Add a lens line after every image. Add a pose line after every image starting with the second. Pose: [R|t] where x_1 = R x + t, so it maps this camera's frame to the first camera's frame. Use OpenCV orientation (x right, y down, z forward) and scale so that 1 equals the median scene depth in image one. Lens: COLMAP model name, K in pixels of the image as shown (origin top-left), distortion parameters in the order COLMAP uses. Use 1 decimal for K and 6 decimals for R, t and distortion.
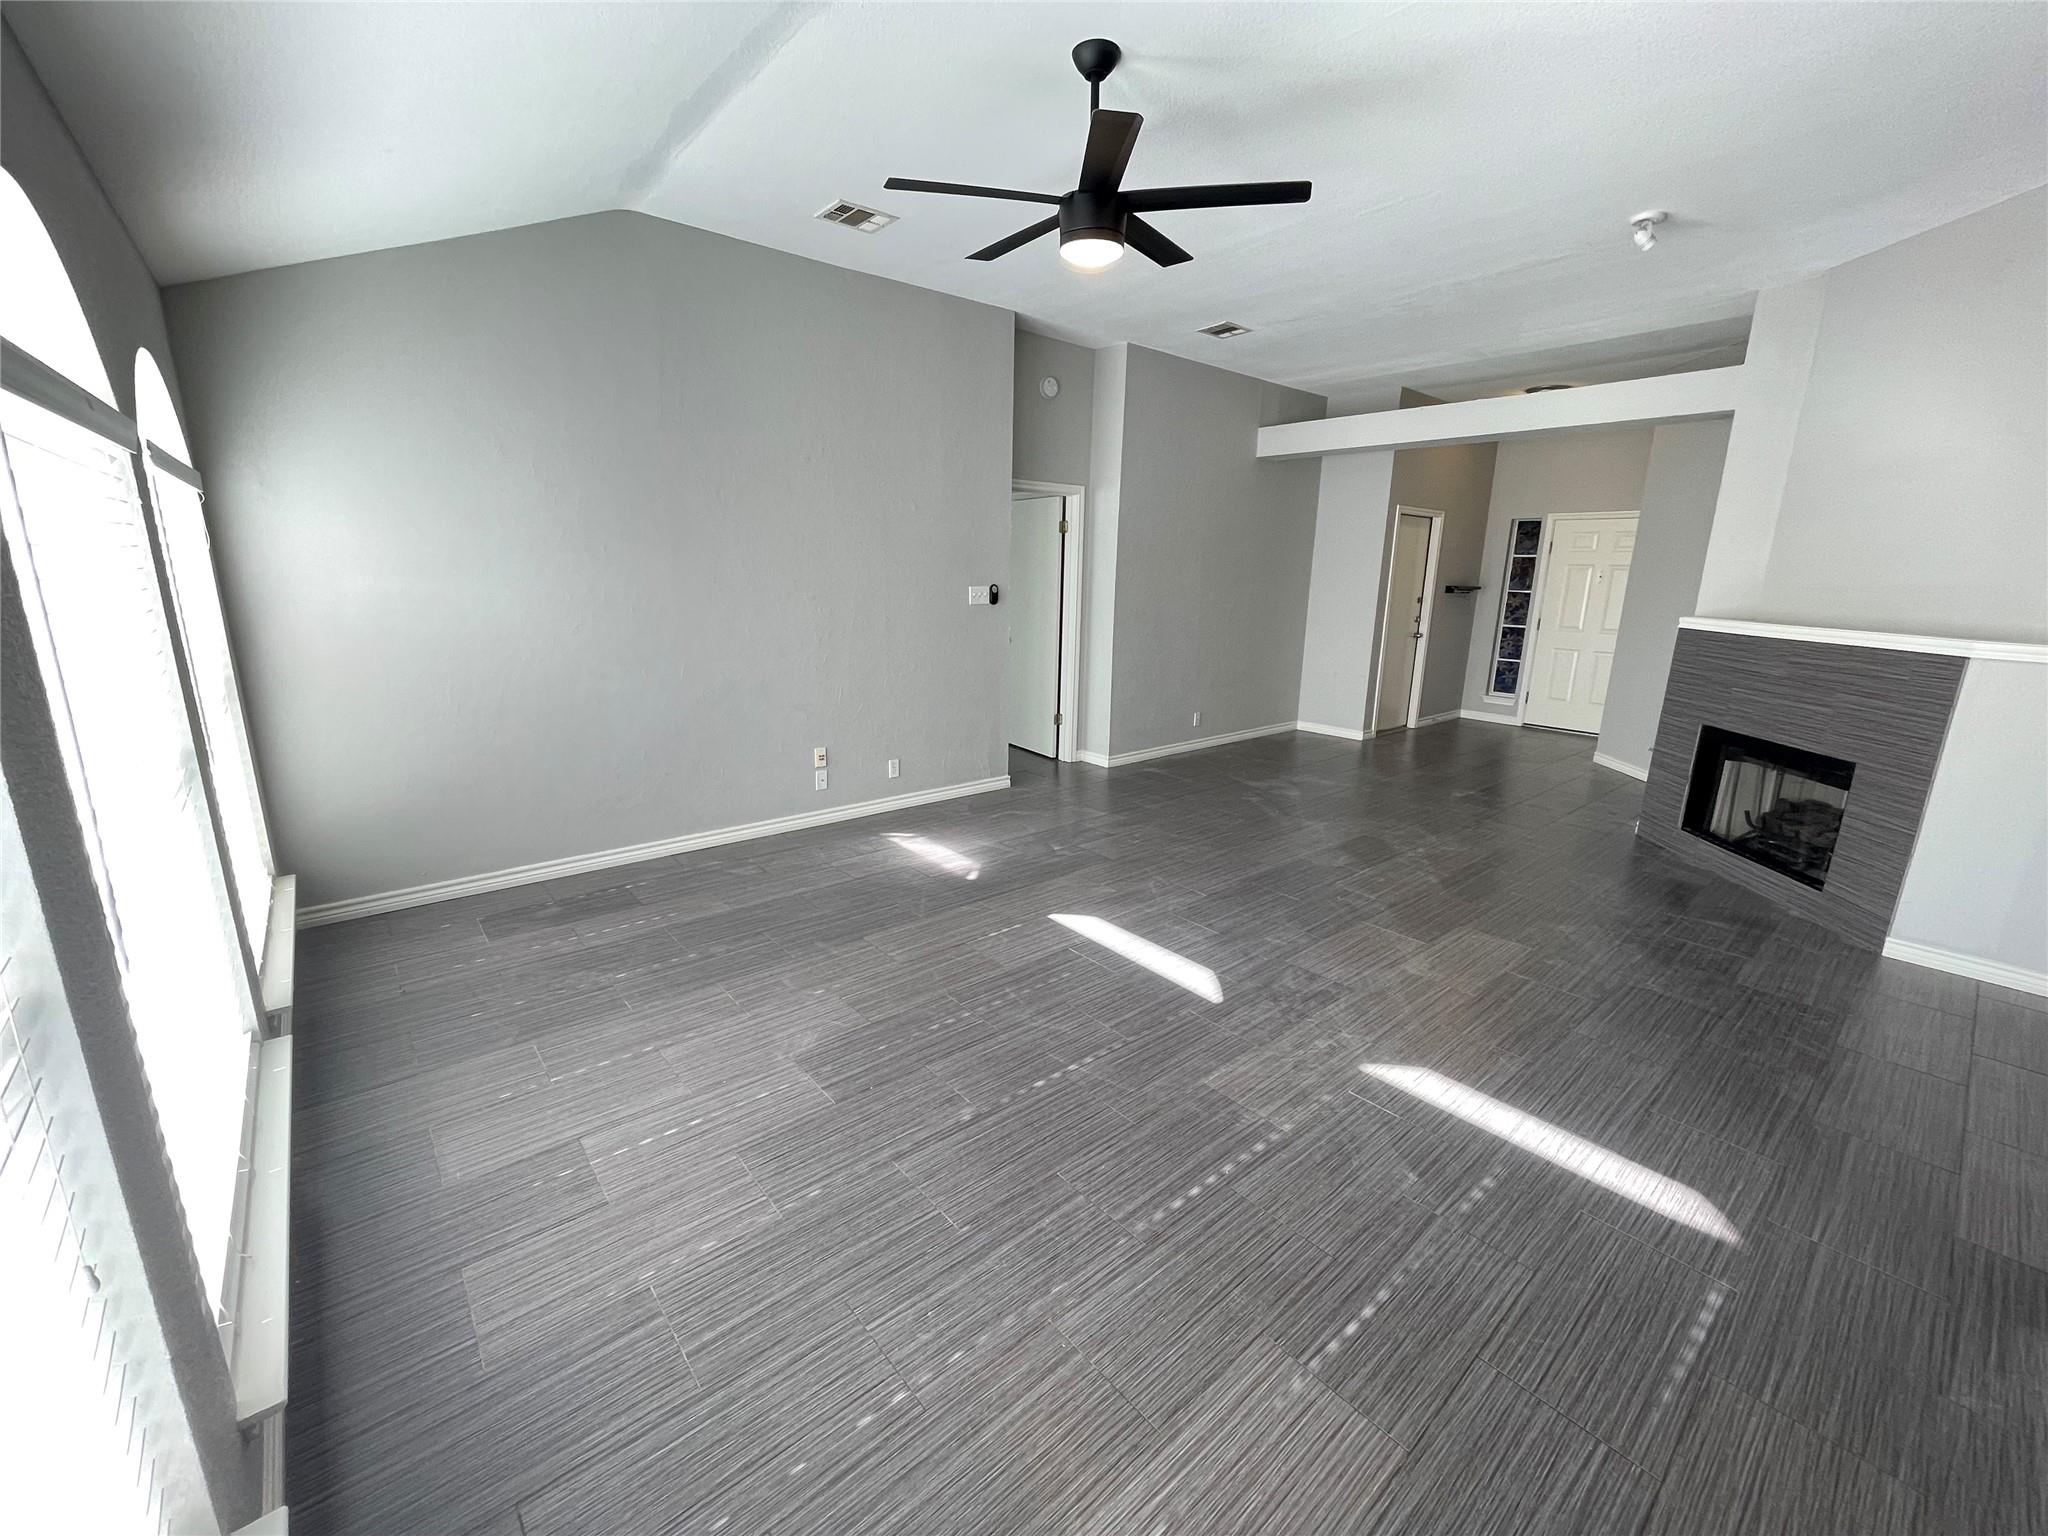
lens RADIAL K [[827.2, 0, 1020.0], [0, 827.2, 764.0], [0, 0, 1]] dist [-0.001590, 0.000328]
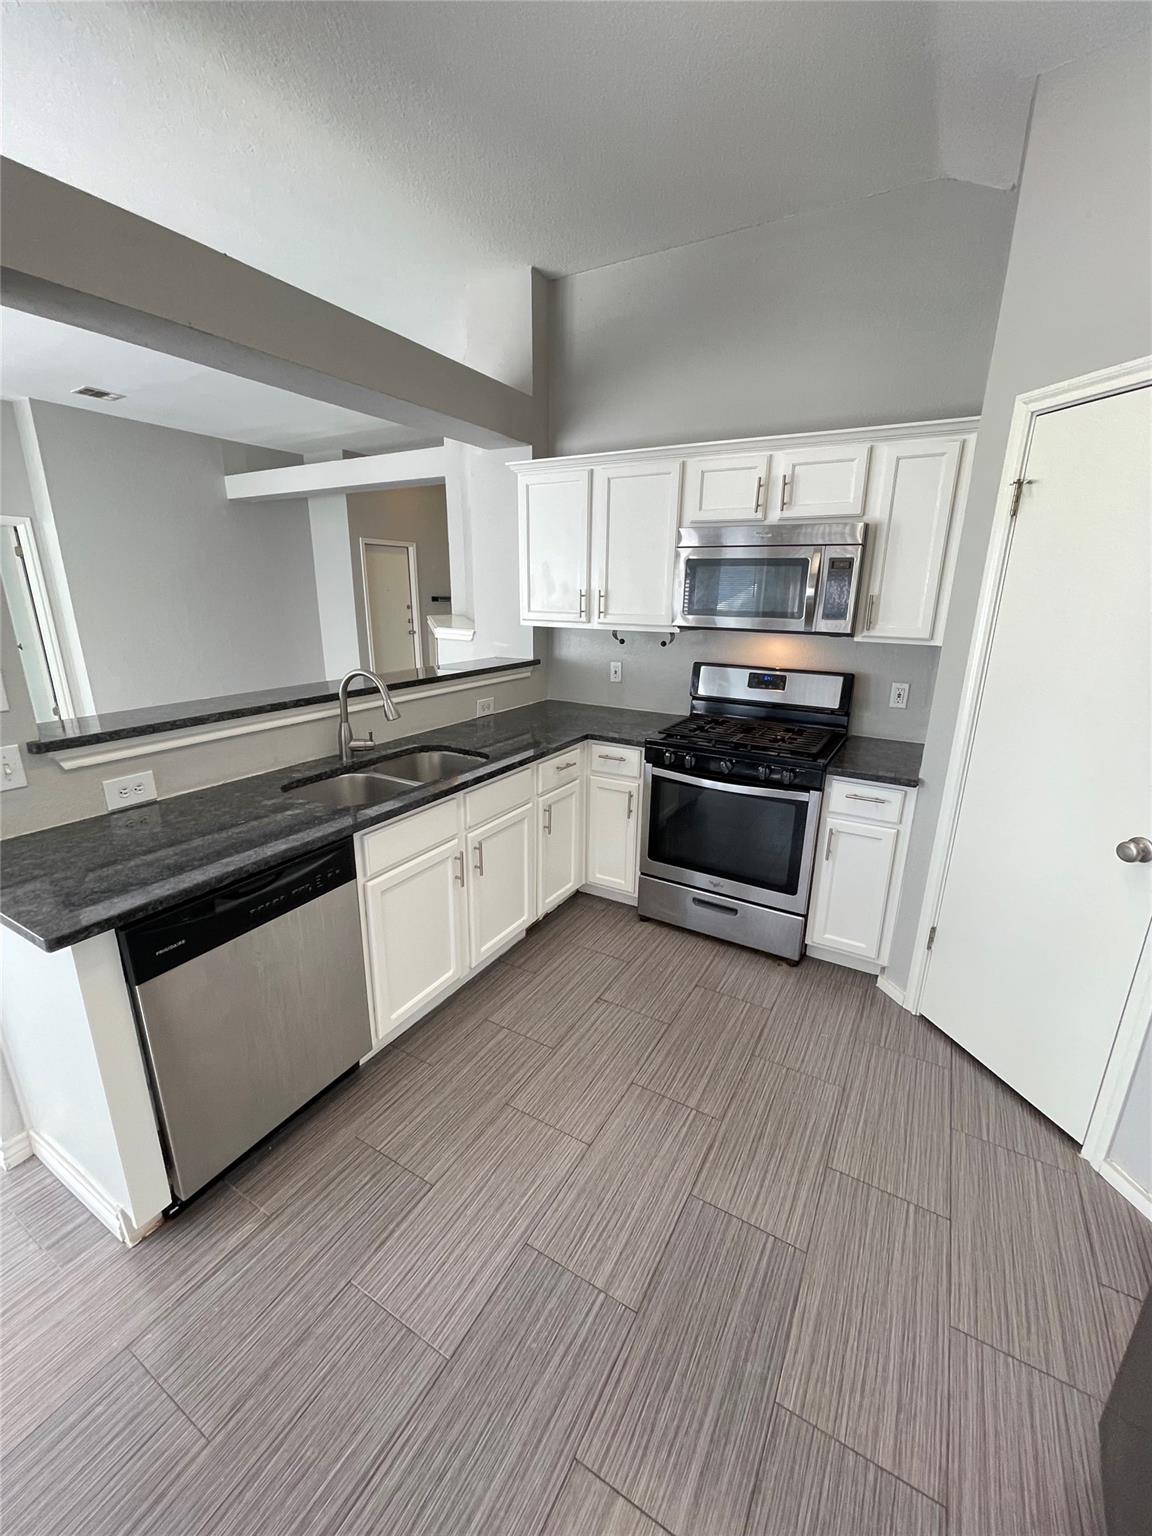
lens RADIAL K [[620.4, 0, 581.7], [0, 620.4, 767.9], [0, 0, 1]] dist [-0.001590, 0.000328]
pose [[0.941426, -0.102260, 0.321342, 0.772906], [0.084902, 0.994093, 0.067613, 0.053212], [-0.326358, -0.036370, 0.944546, -0.199140]]
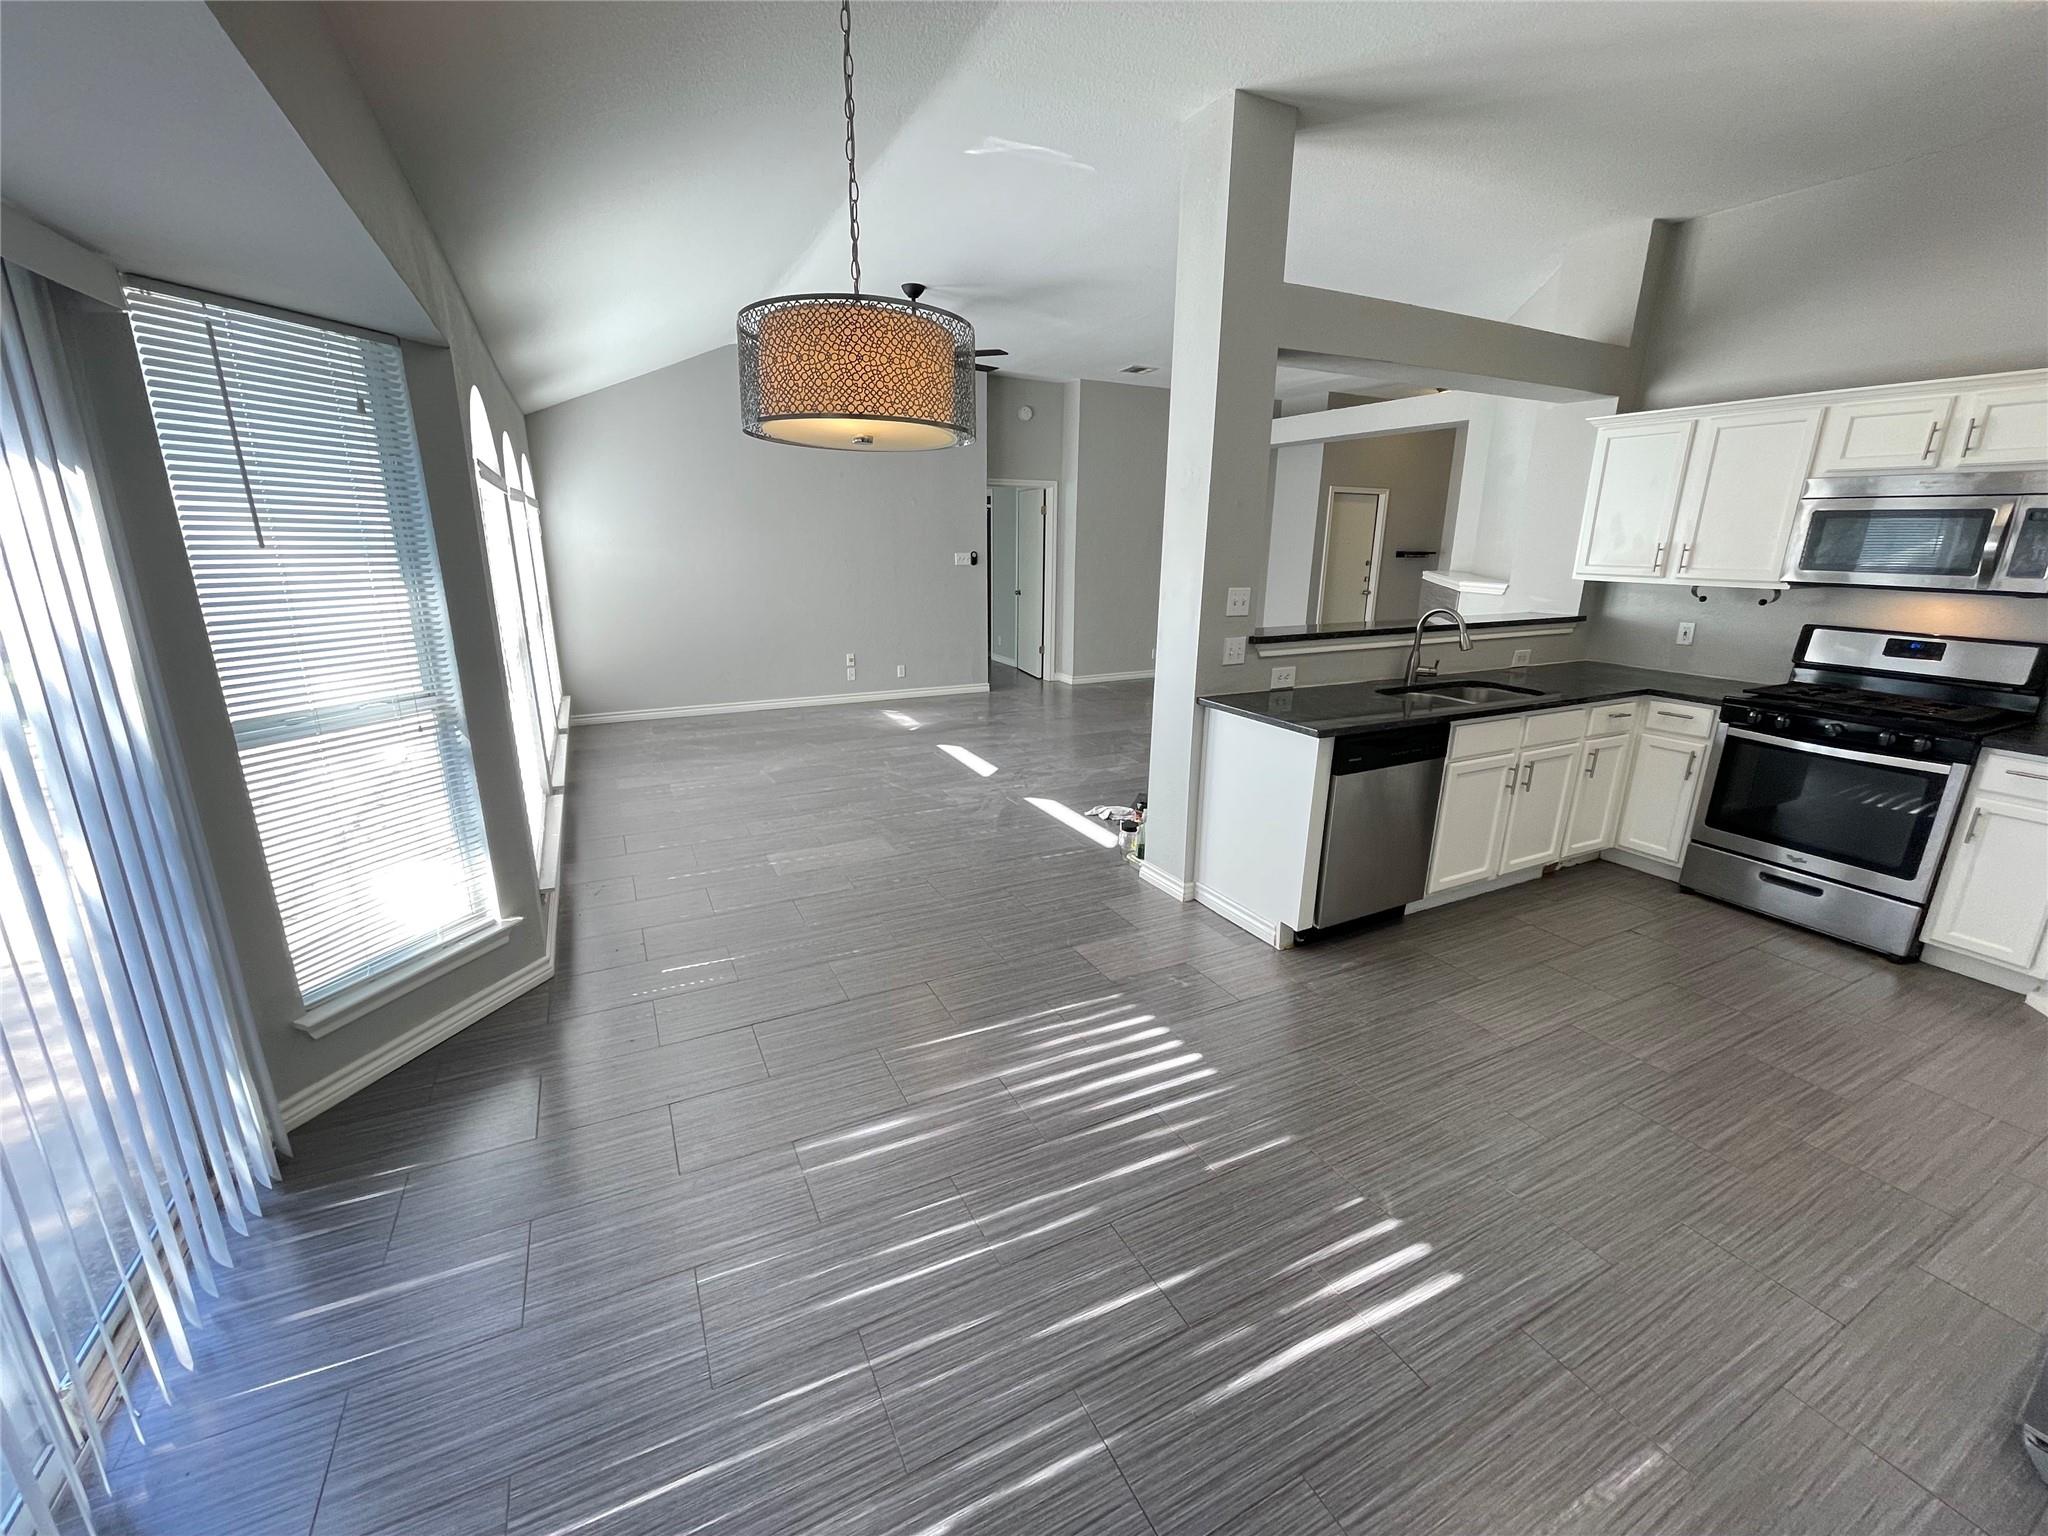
lens RADIAL K [[827.2, 0, 1020.3], [0, 827.2, 760.4], [0, 0, 1]] dist [-0.001590, 0.000328]
pose [[0.973382, 0.049366, -0.223808, 0.536593], [-0.043070, 0.998529, 0.032929, 0.142945], [0.225104, -0.022413, 0.974077, -0.595865]]
